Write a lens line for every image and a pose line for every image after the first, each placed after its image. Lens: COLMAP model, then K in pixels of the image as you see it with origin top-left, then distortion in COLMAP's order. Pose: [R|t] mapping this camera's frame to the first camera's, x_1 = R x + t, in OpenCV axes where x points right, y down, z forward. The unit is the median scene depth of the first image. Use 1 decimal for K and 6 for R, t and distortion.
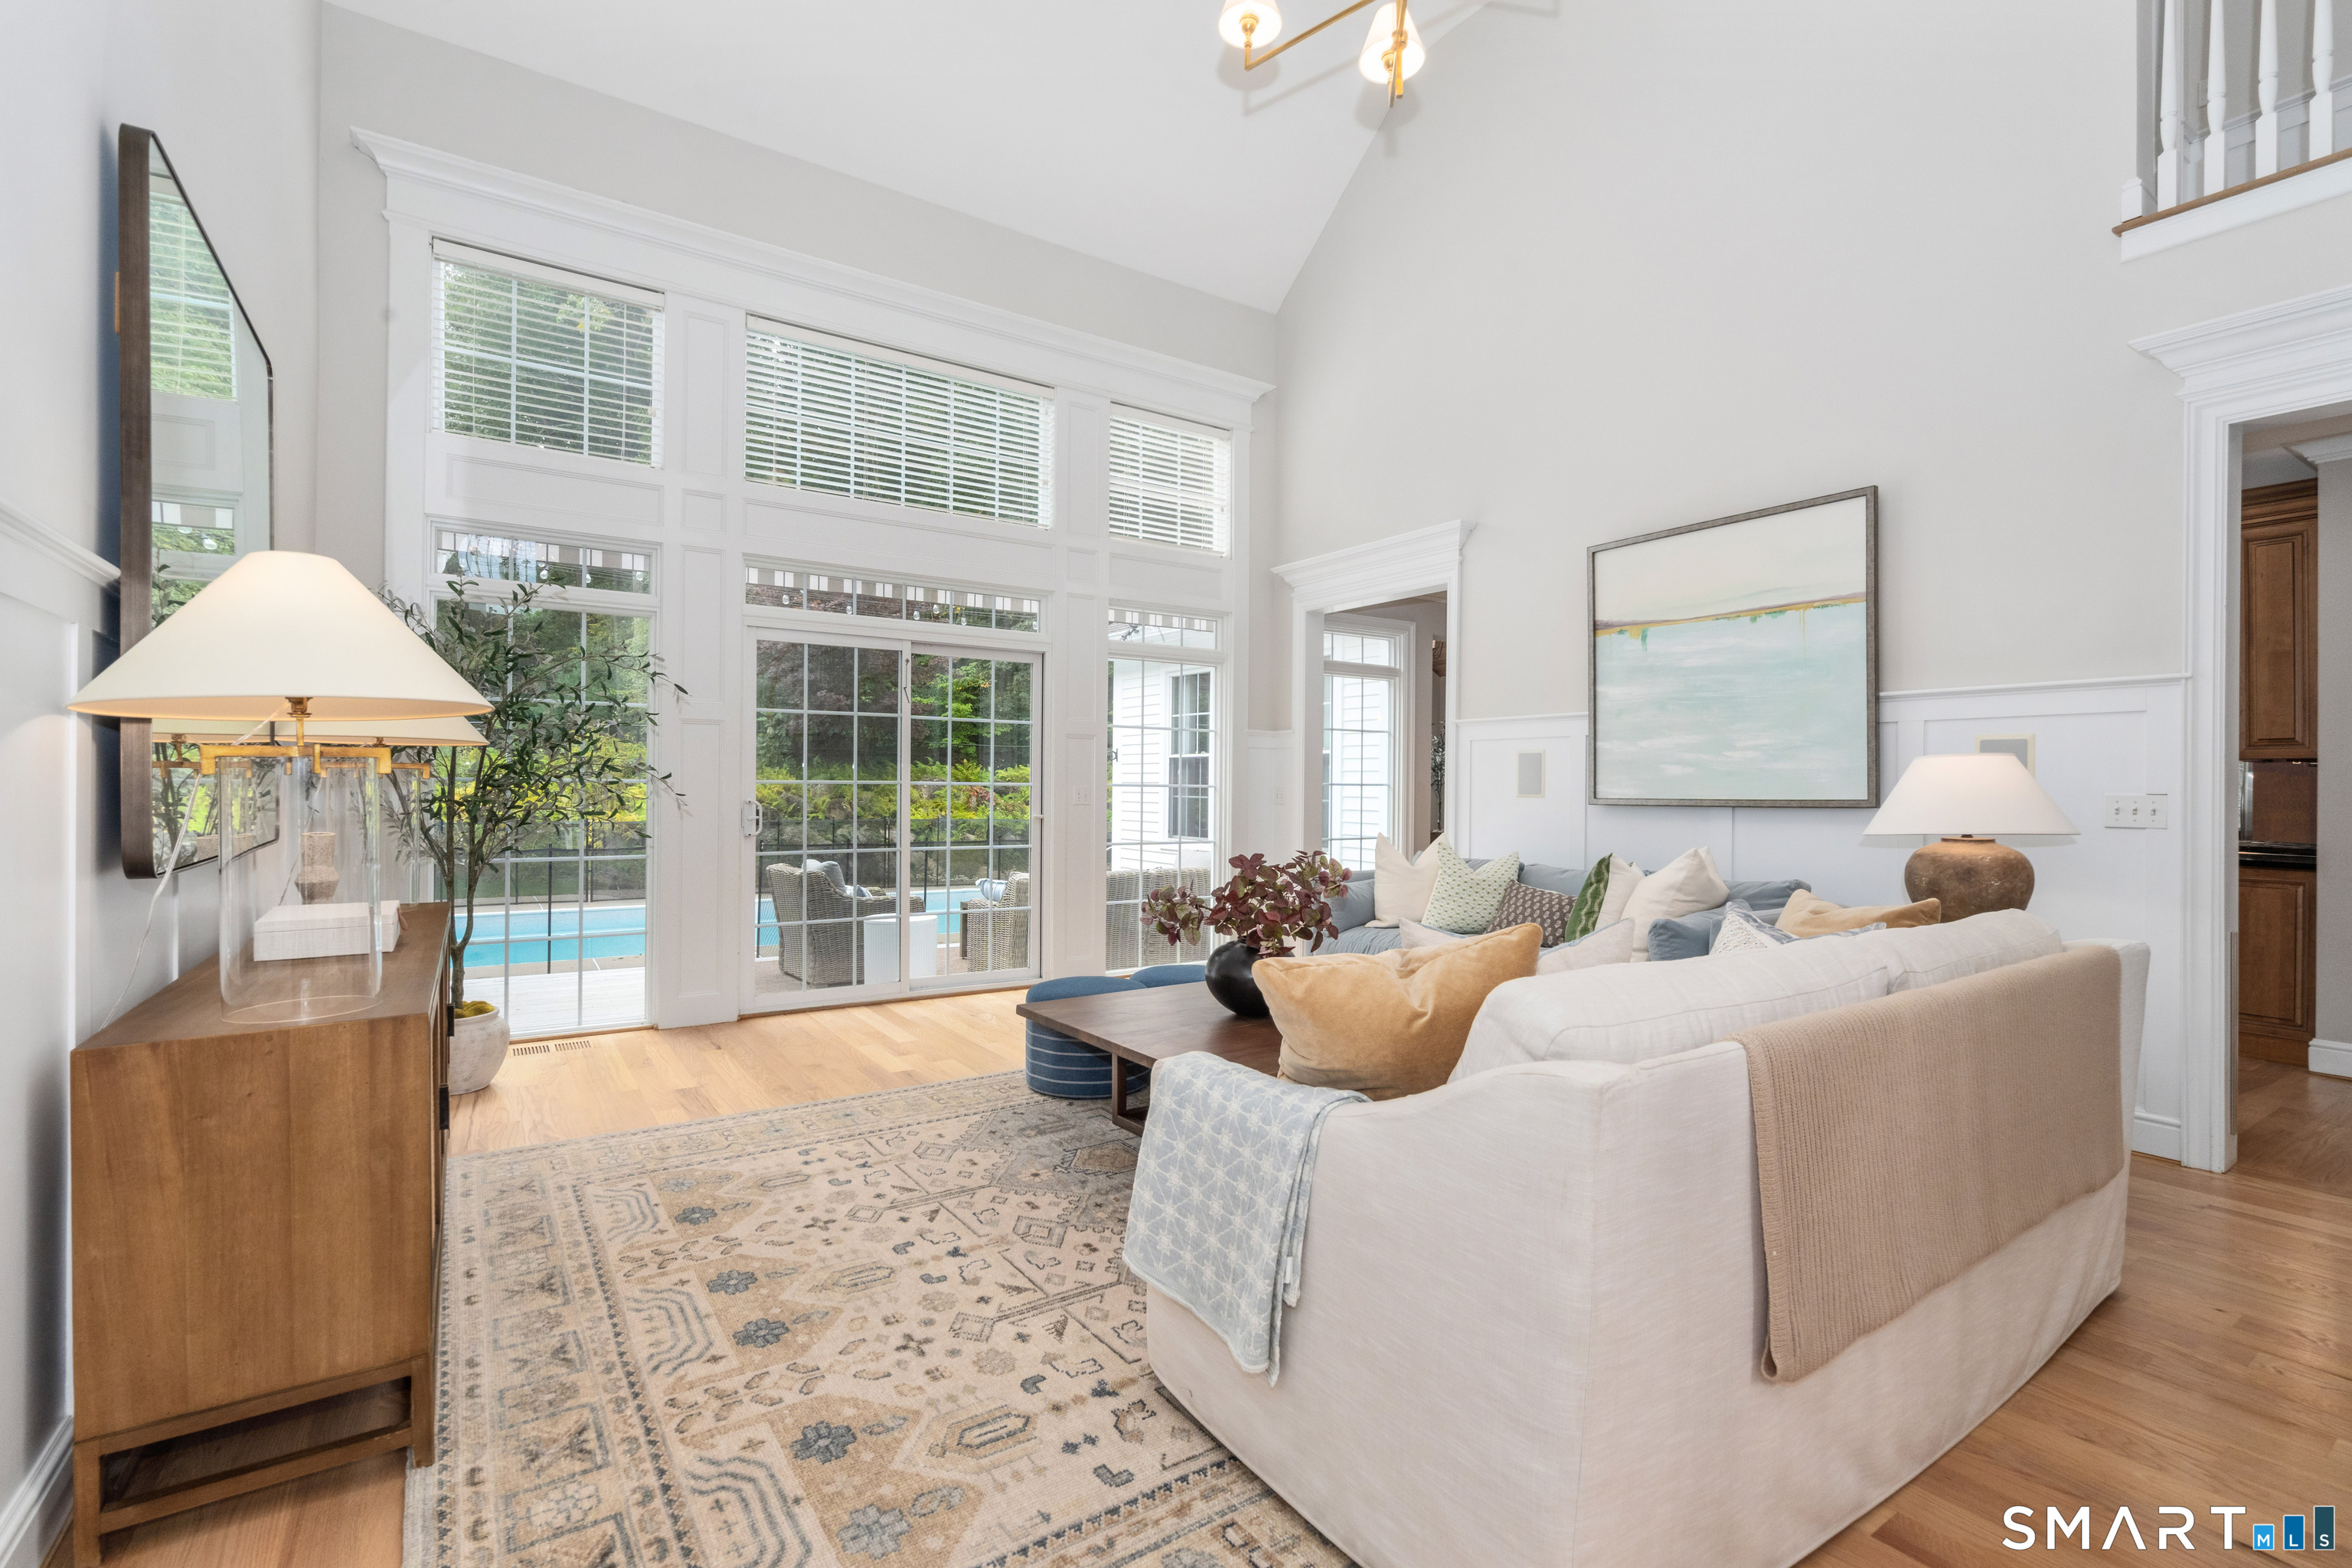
lens RADIAL K [[1079.5, 0, 1178.9], [0, 1079.5, 789.1], [0, 0, 1]] dist [0.003697, 0.000123]
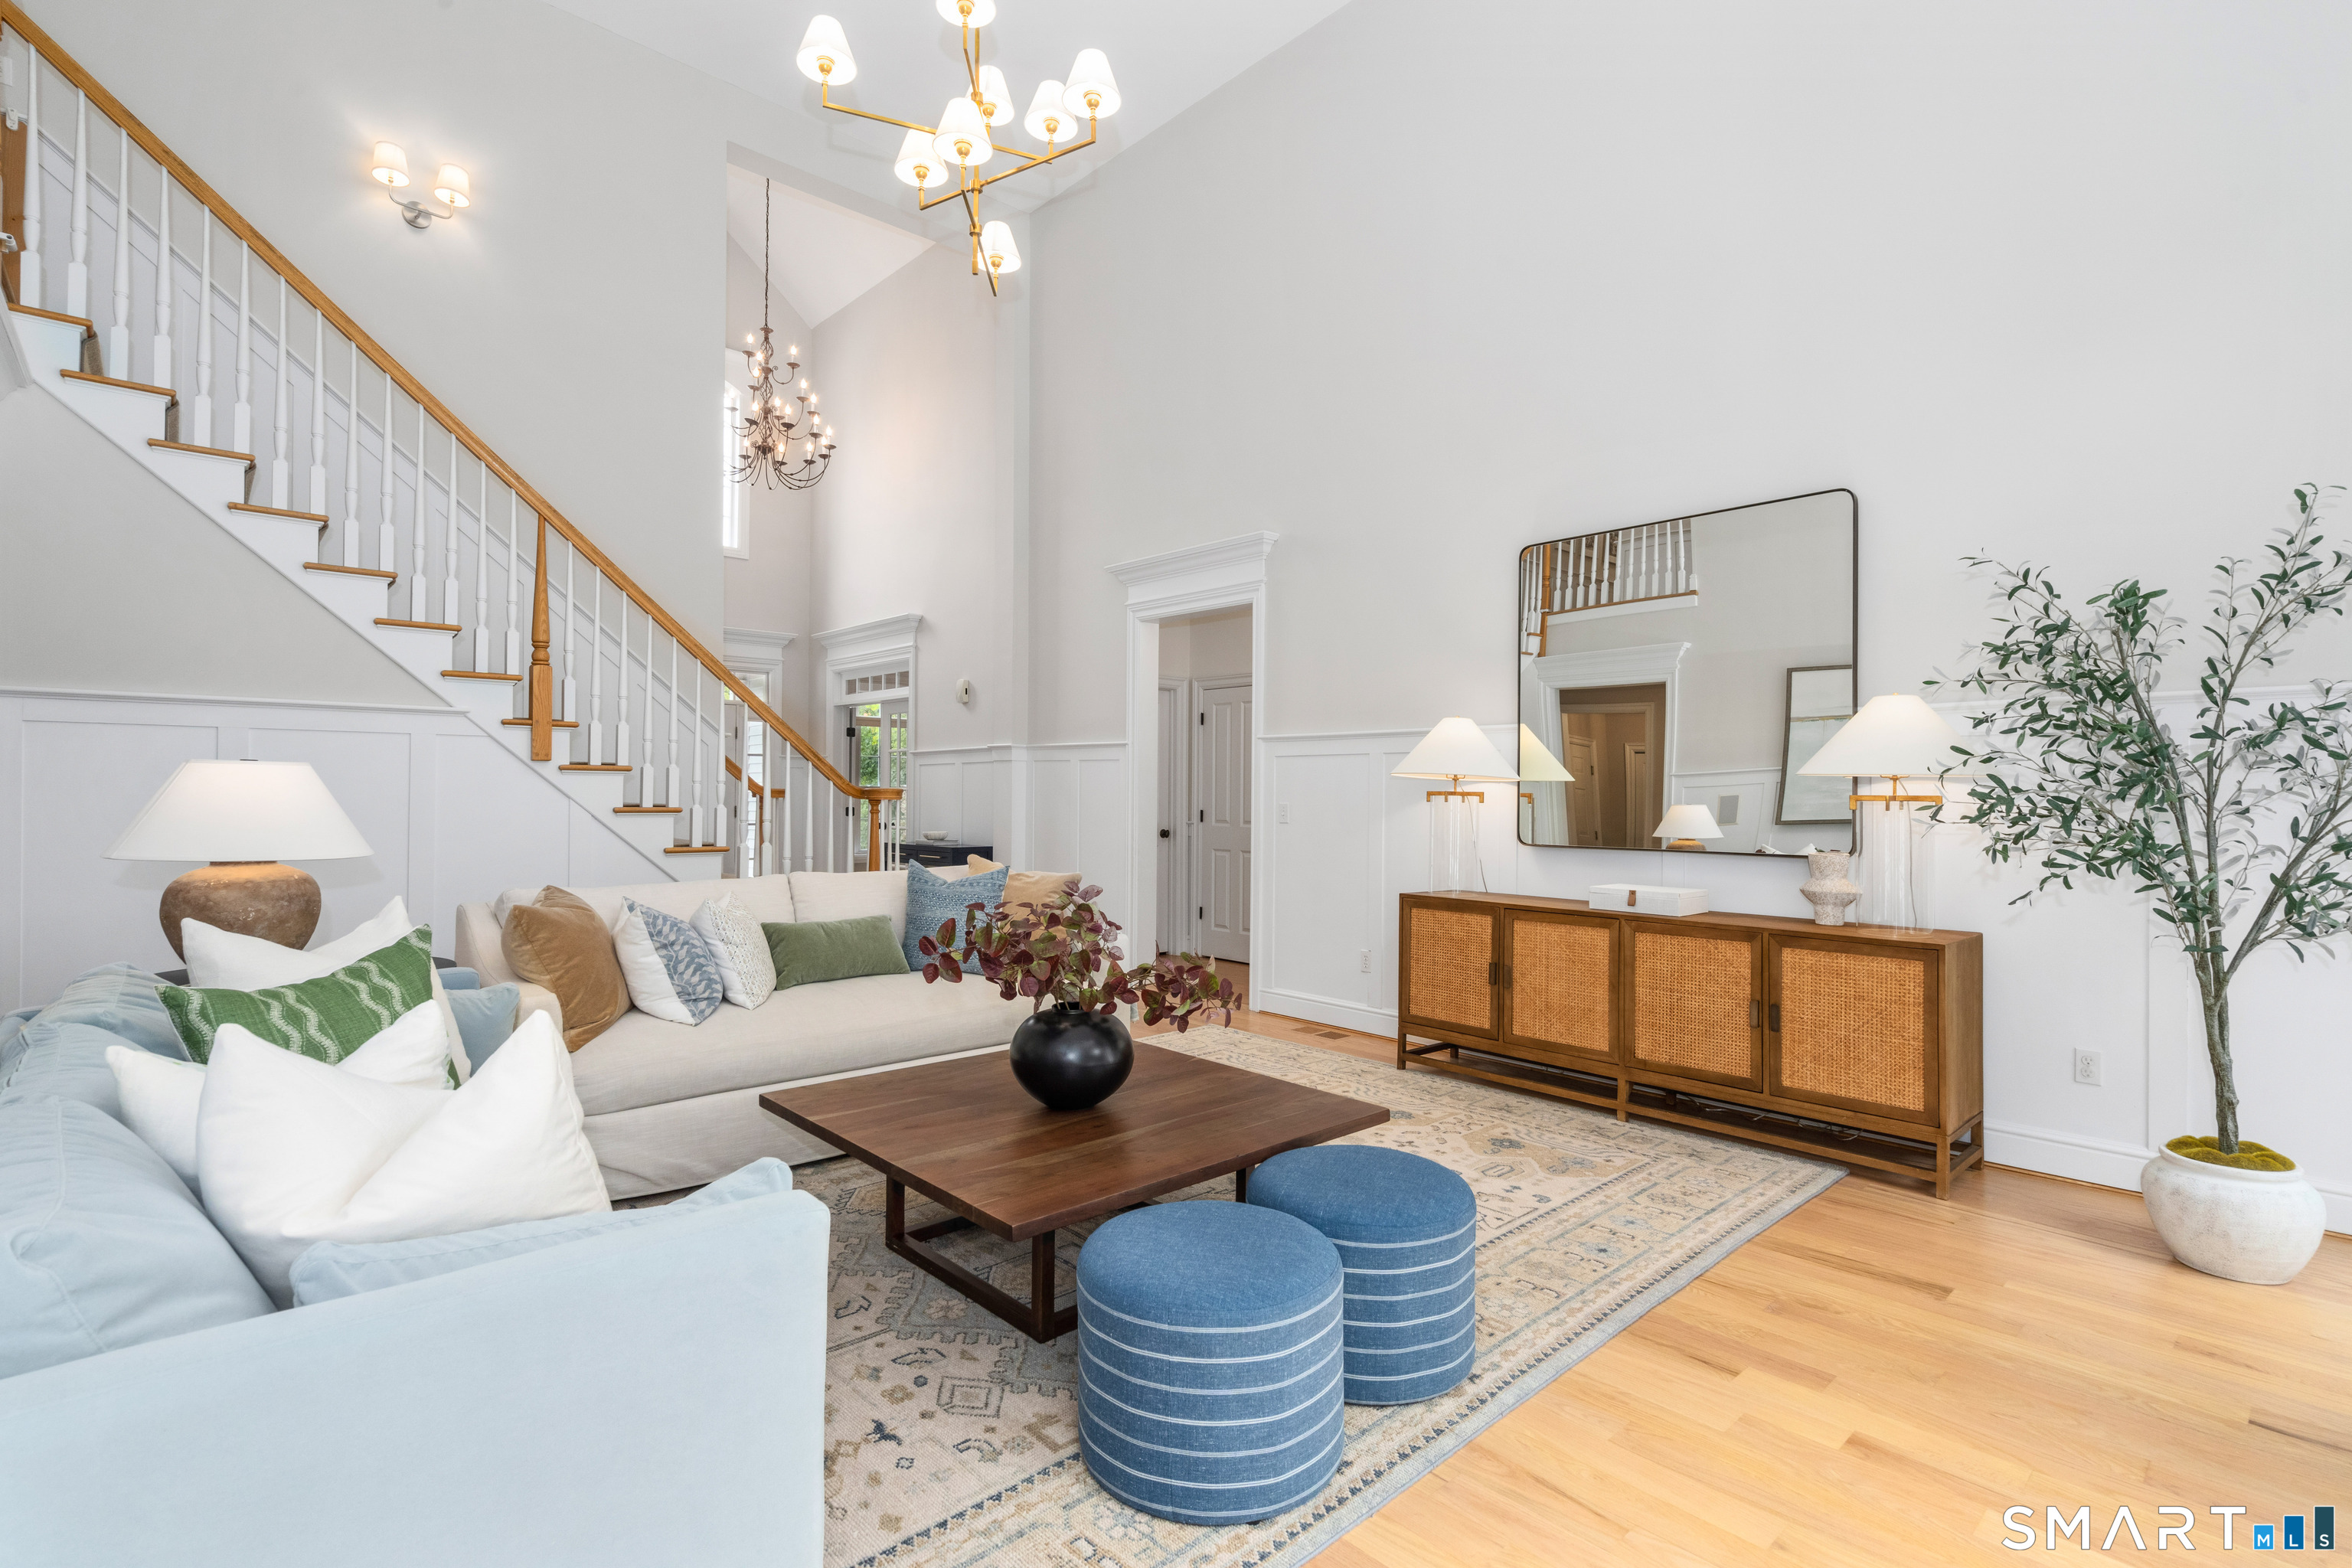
lens RADIAL K [[1109.8, 0, 1177.9], [0, 1109.8, 784.8], [0, 0, 1]] dist [0.002391, 0.000286]
pose [[-0.990774, -0.012376, -0.134960, 0.119123], [-0.011096, 0.999886, -0.010229, -0.017594], [0.135071, -0.008637, -0.990798, 2.070792]]
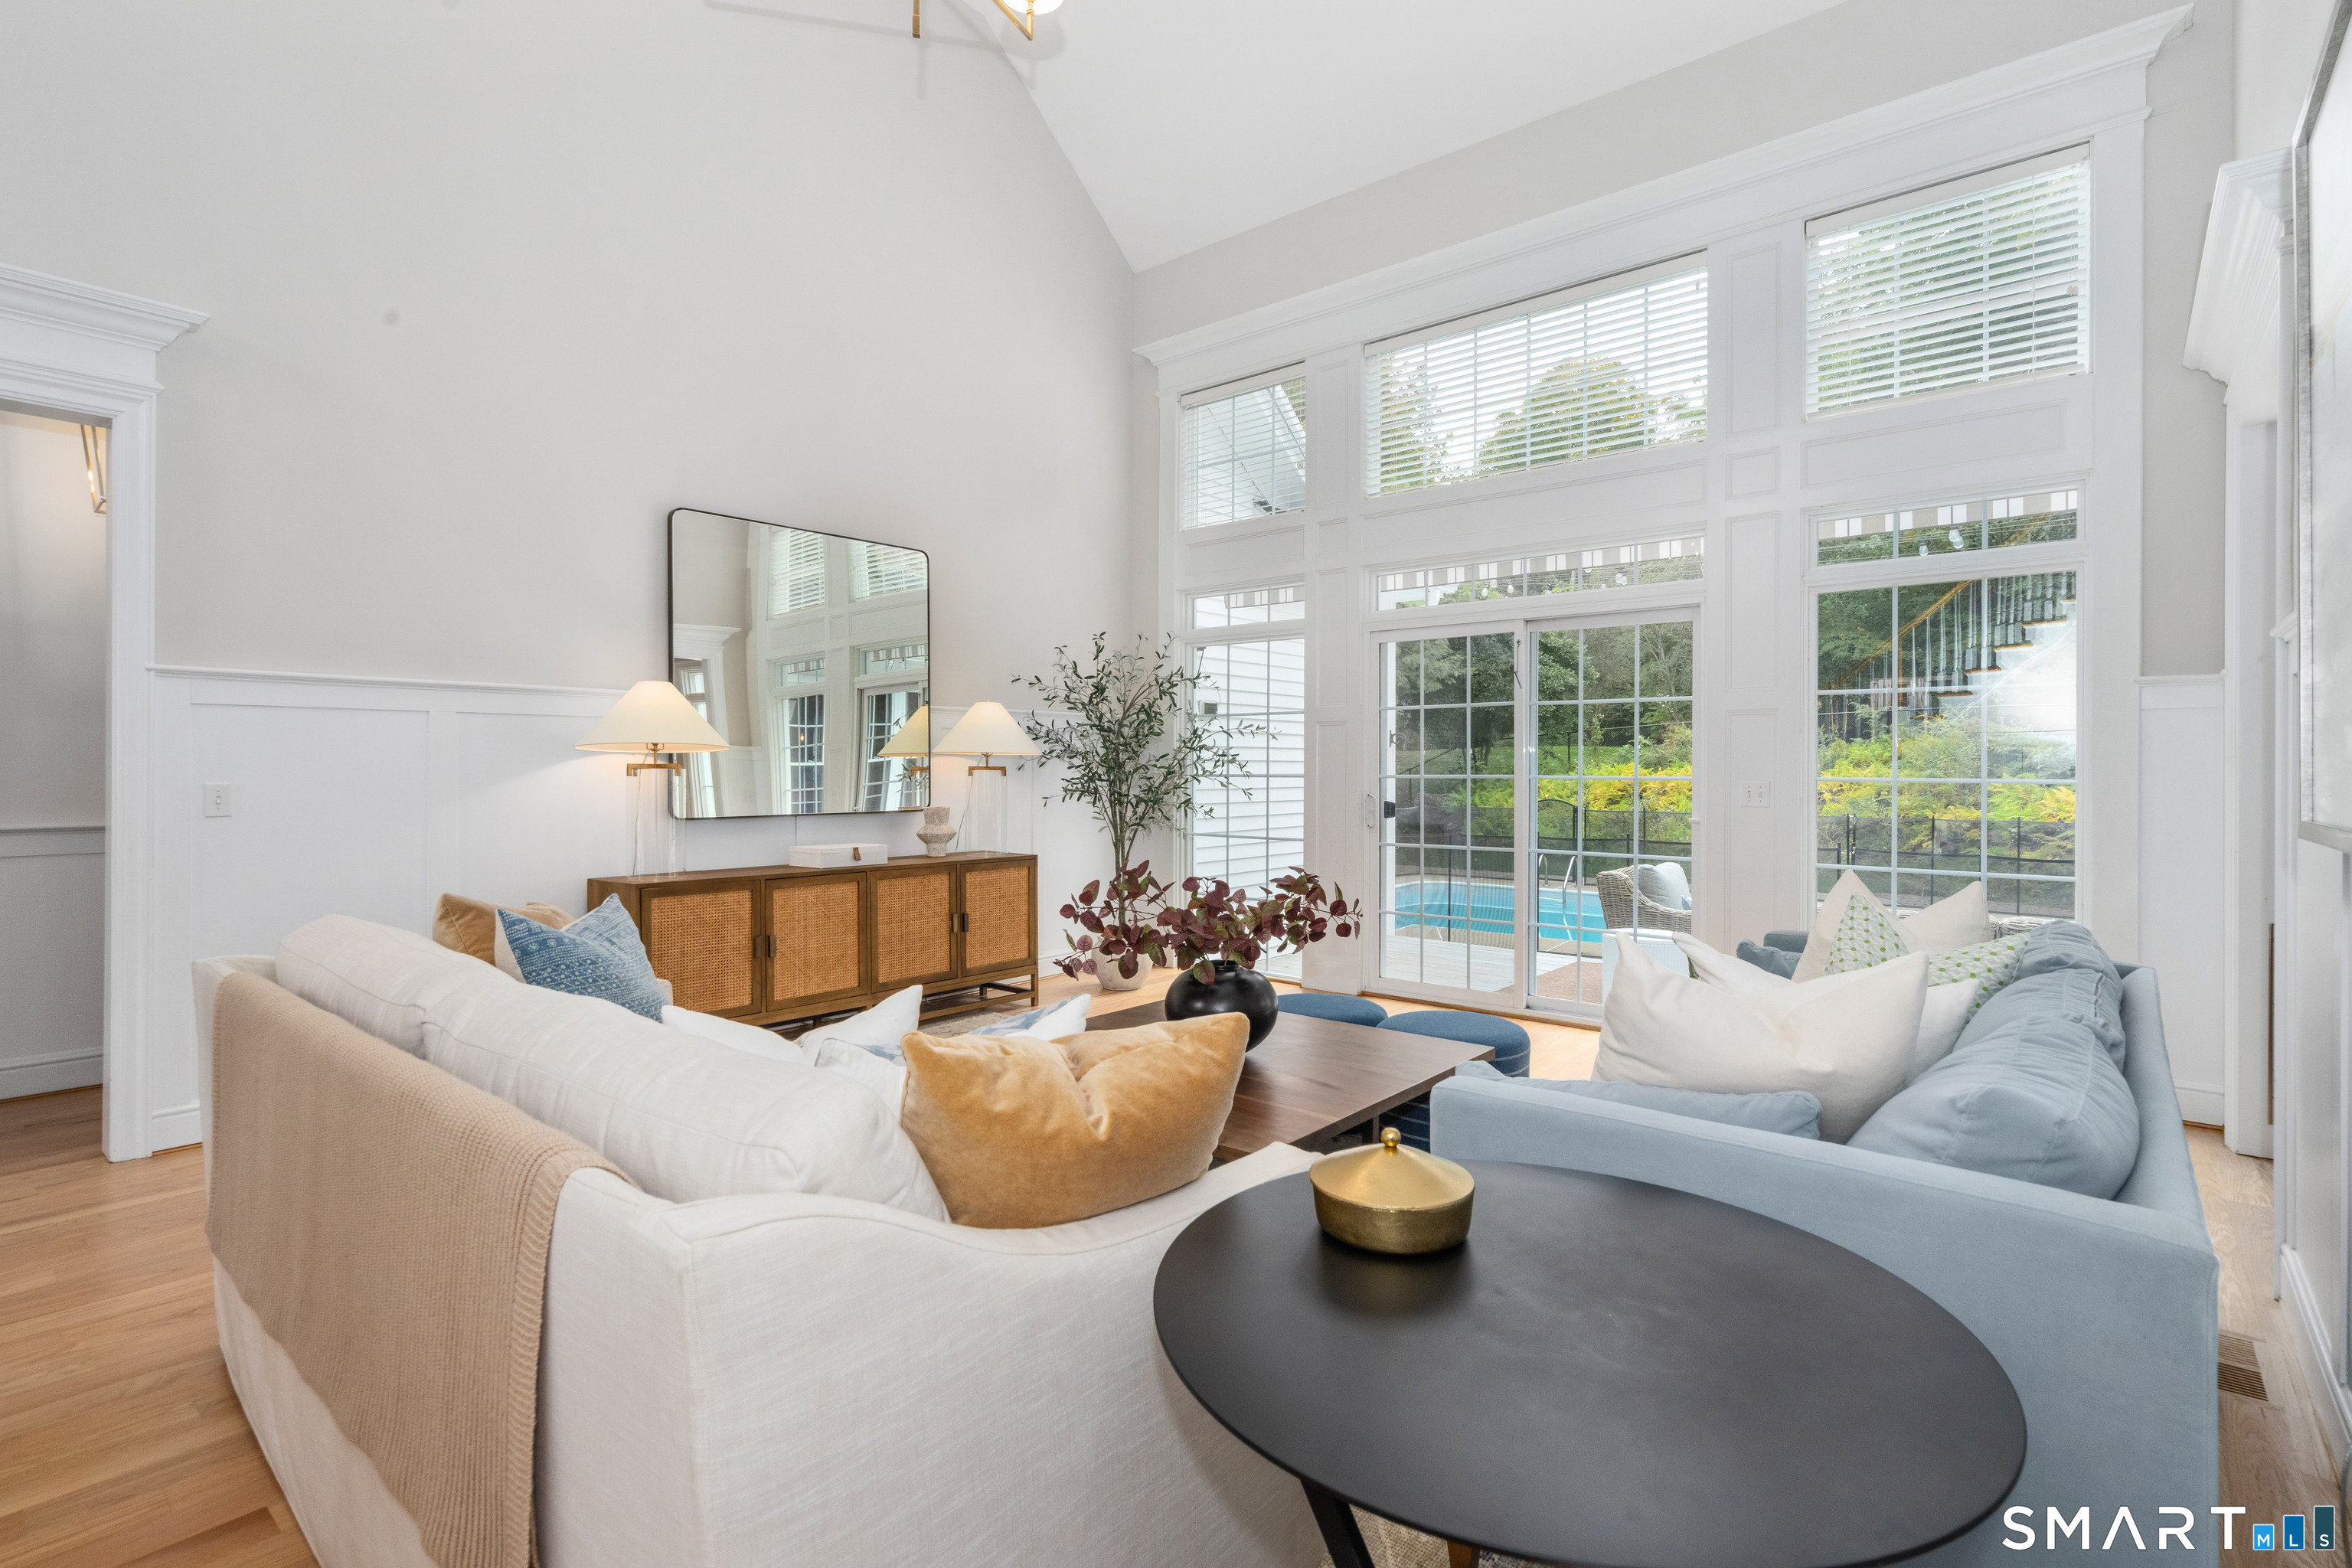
lens RADIAL K [[1109.8, 0, 1173.4], [0, 1109.8, 780.0], [0, 0, 1]] dist [0.002391, 0.000286]
pose [[0.267003, 0.005048, -0.963683, 1.035671], [0.002396, 0.999980, 0.005902, -0.015078], [0.963693, -0.003885, 0.266985, 0.843910]]
